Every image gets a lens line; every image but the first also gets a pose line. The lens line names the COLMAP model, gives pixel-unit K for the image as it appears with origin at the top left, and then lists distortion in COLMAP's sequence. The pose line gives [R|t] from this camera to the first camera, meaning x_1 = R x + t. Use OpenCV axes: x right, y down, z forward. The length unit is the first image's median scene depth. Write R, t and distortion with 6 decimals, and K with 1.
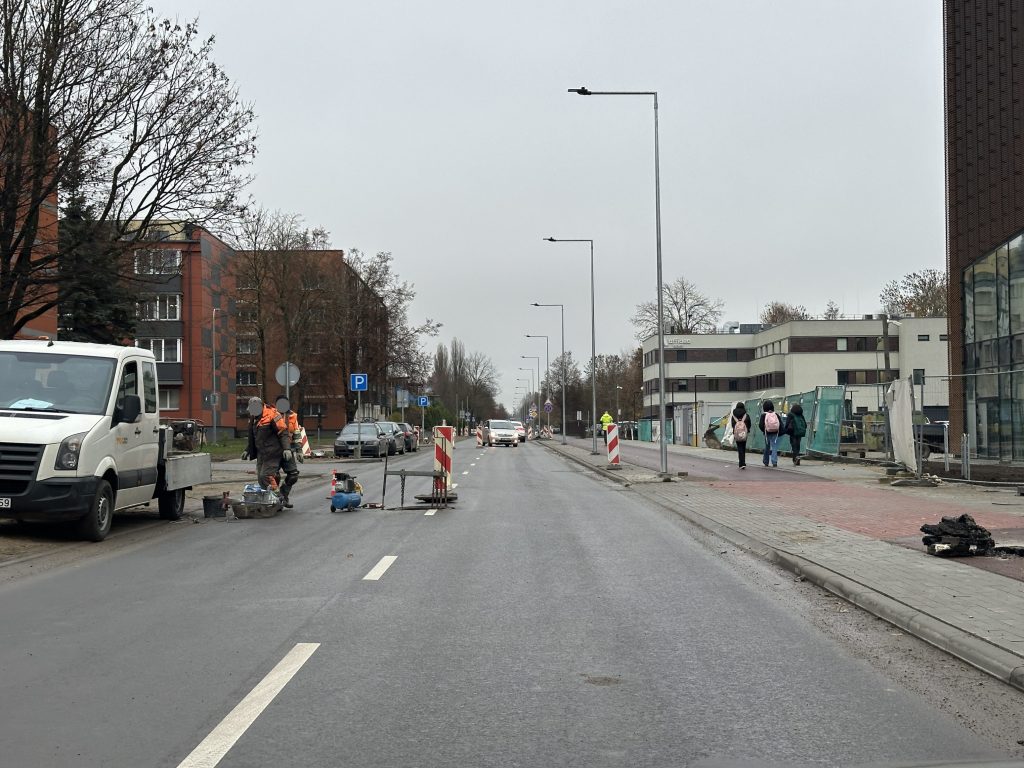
lens RADIAL K [[1441.3, 0, 512.0], [0, 1441.3, 384.0], [0, 0, 1]] dist [0.141697, 0.008723]
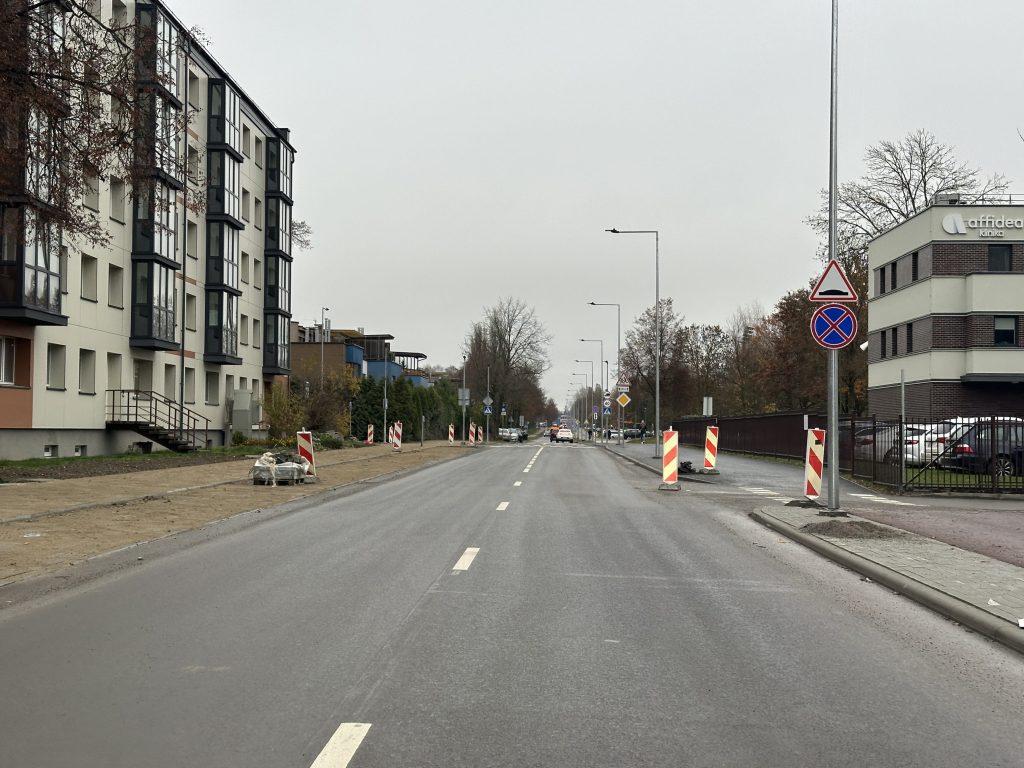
lens RADIAL K [[1441.3, 0, 512.0], [0, 1441.3, 384.0], [0, 0, 1]] dist [0.141697, 0.008723]
pose [[0.998722, 0.034735, -0.036700, -0.000989], [-0.034798, 0.999394, -0.001098, 0.013807], [0.036640, 0.002373, 0.999326, 0.399968]]
